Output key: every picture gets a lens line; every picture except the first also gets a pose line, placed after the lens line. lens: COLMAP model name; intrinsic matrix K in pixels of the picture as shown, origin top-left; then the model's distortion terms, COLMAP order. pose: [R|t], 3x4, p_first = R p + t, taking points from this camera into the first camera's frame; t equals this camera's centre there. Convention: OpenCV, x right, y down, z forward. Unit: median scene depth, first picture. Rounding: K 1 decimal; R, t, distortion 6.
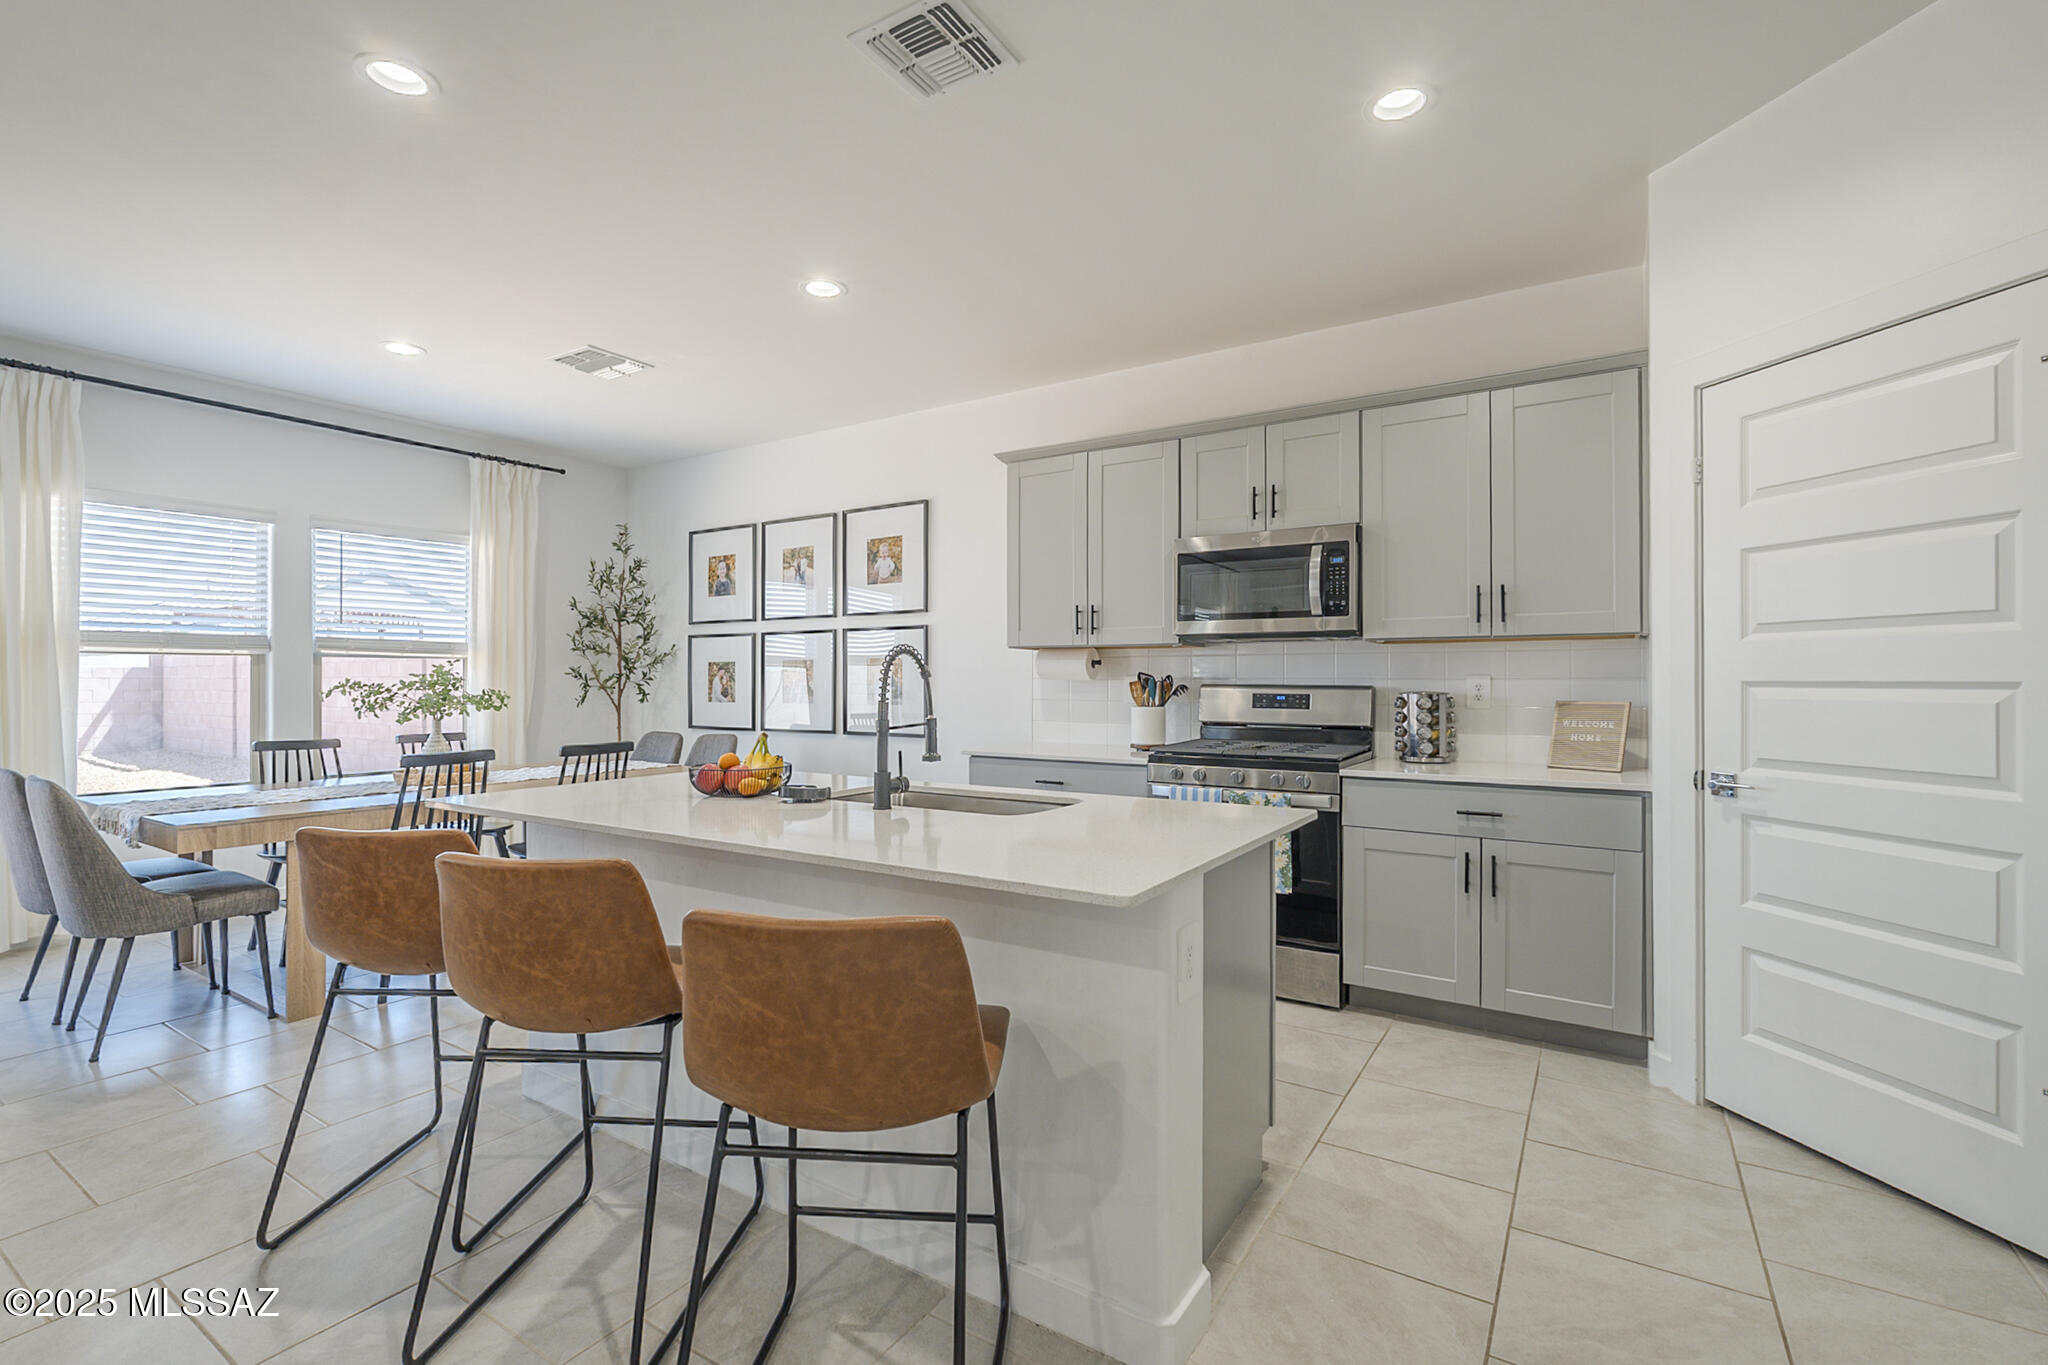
lens RADIAL K [[908.9, 0, 1023.2], [0, 908.9, 685.5], [0, 0, 1]] dist [0.000539, -0.001823]
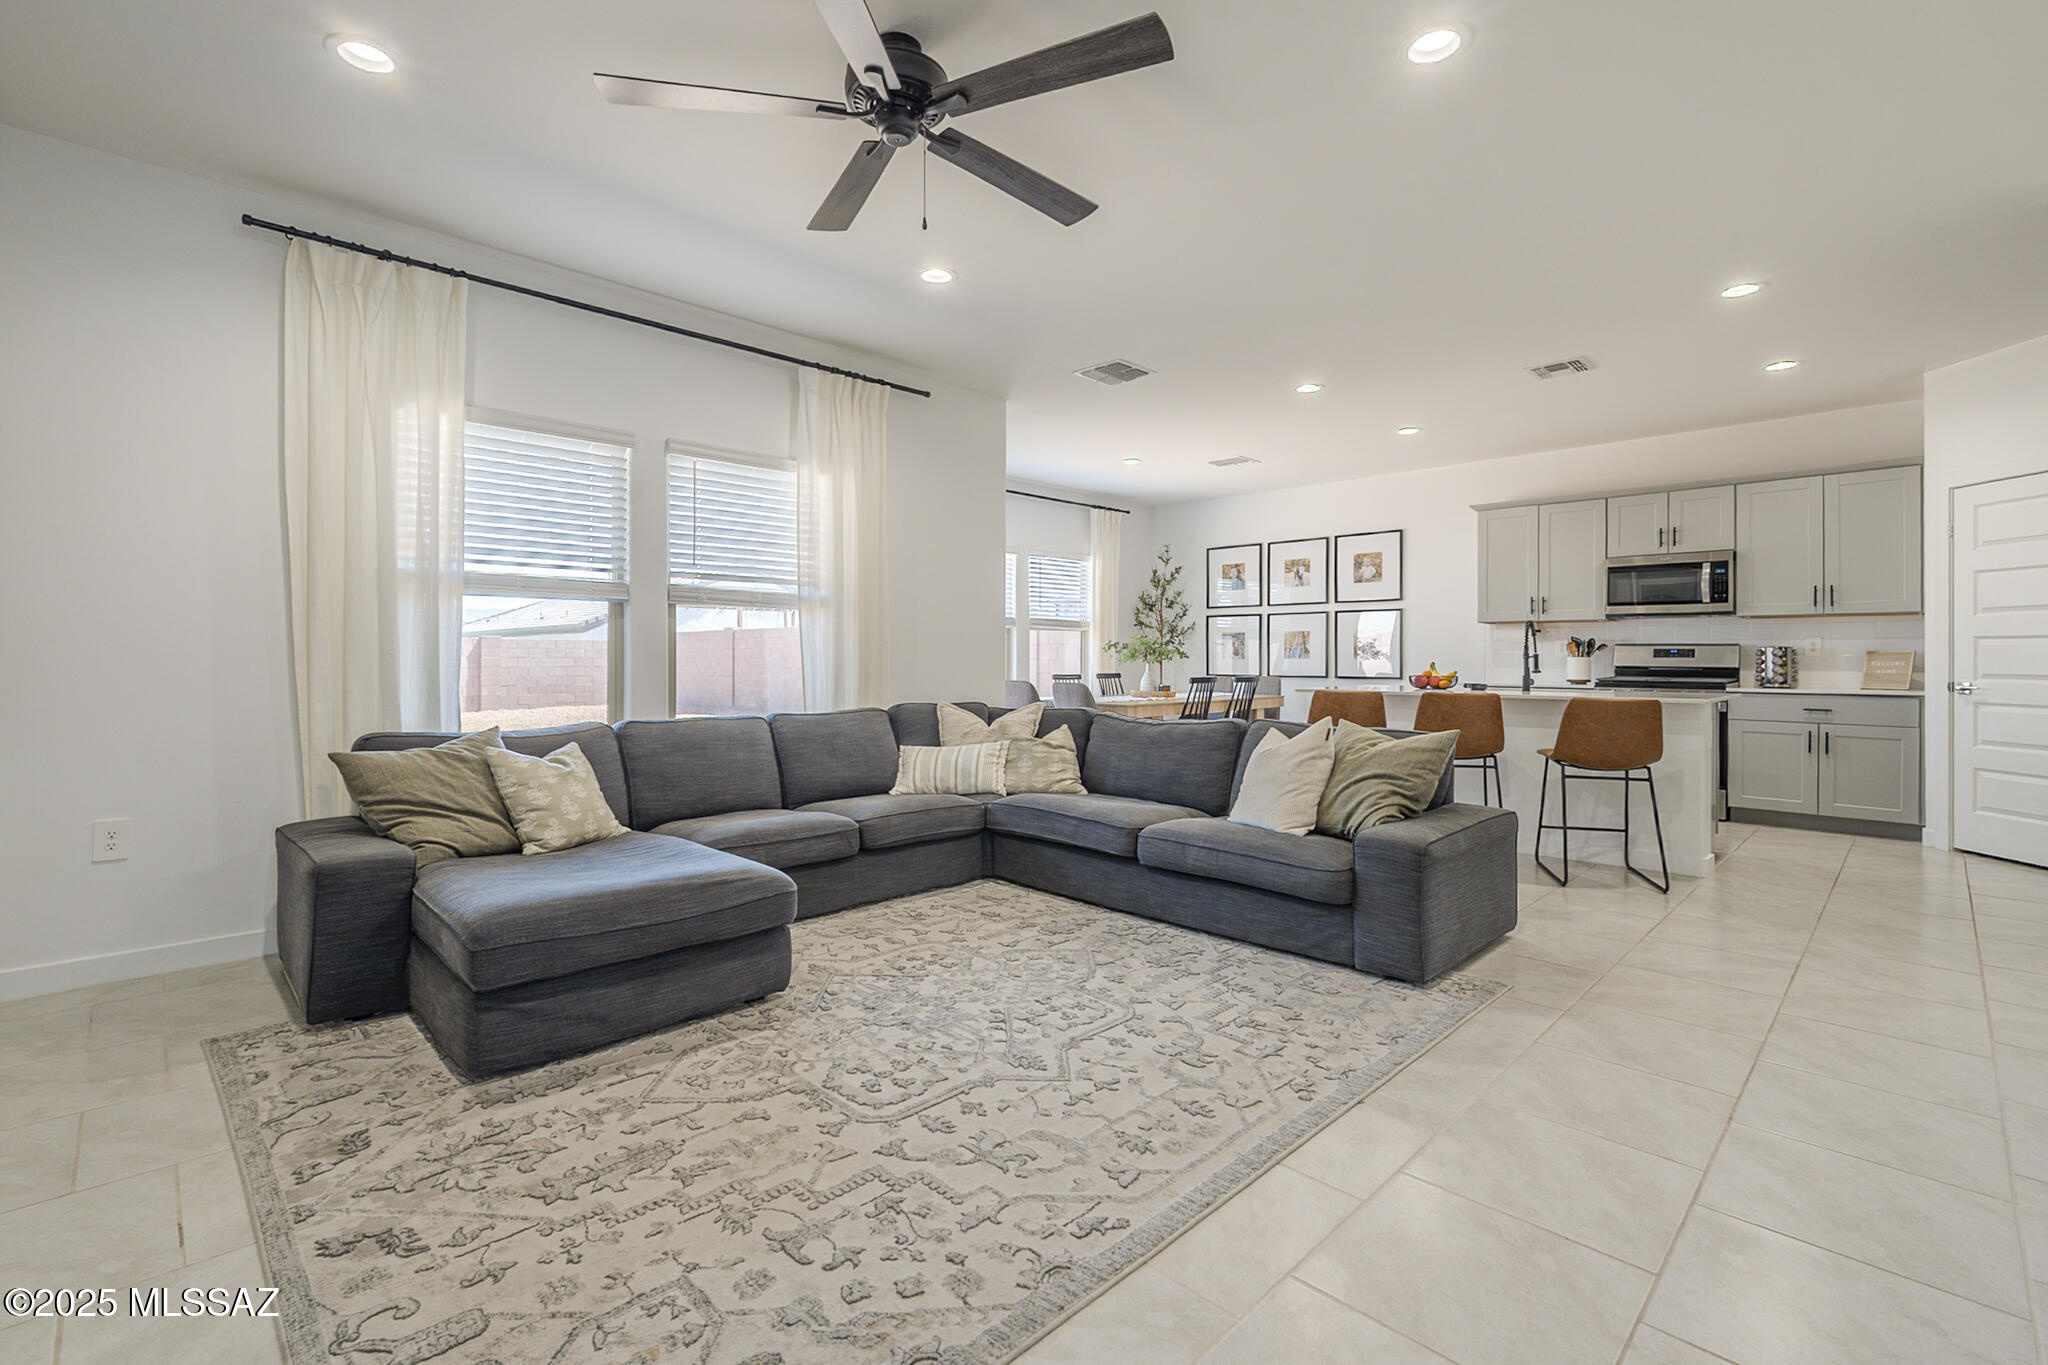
lens RADIAL K [[908.9, 0, 1024.4], [0, 908.9, 660.9], [0, 0, 1]] dist [0.000539, -0.001823]
pose [[0.976975, 0.004992, -0.213294, -0.584299], [-0.005532, 0.999983, -0.001938, 0.045587], [0.213280, 0.003074, 0.976986, -0.986233]]
